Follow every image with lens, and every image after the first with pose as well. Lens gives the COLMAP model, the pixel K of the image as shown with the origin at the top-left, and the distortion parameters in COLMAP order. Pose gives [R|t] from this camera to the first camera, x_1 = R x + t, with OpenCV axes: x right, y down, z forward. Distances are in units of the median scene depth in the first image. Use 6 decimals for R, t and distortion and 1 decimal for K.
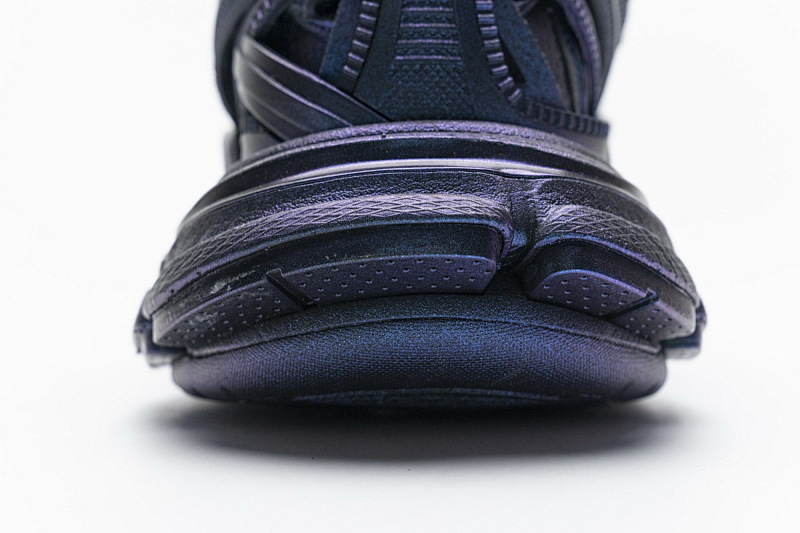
lens RADIAL K [[1558.0, 0, 400.0], [0, 1558.0, 266.5], [0, 0, 1]] dist [0.012269, -0.057084]
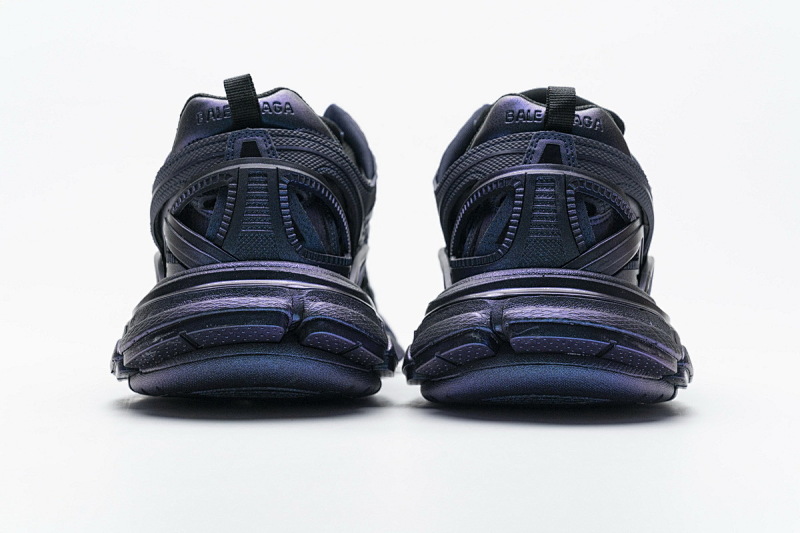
lens RADIAL K [[1558.0, 0, 400.0], [0, 1558.0, 266.5], [0, 0, 1]] dist [0.012269, -0.057084]
pose [[0.997973, 0.007058, 0.063253, 0.077840], [-0.004988, 0.999449, -0.032809, -0.017298], [-0.063450, 0.032427, 0.997458, -1.113034]]
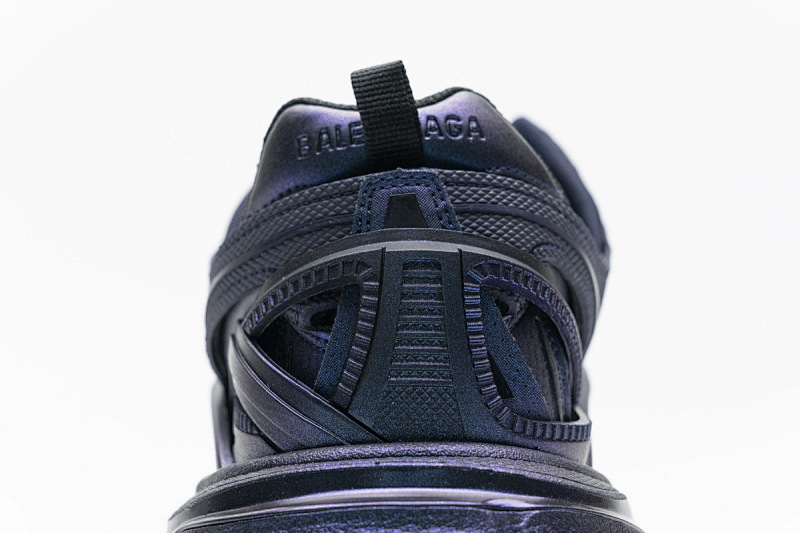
lens RADIAL K [[1558.0, 0, 400.0], [0, 1558.0, 266.5], [0, 0, 1]] dist [0.012269, -0.057084]
pose [[0.999395, 0.018368, 0.029549, -0.027656], [-0.017568, 0.999479, -0.027091, -0.180903], [-0.030031, 0.026555, 0.999196, -0.036166]]
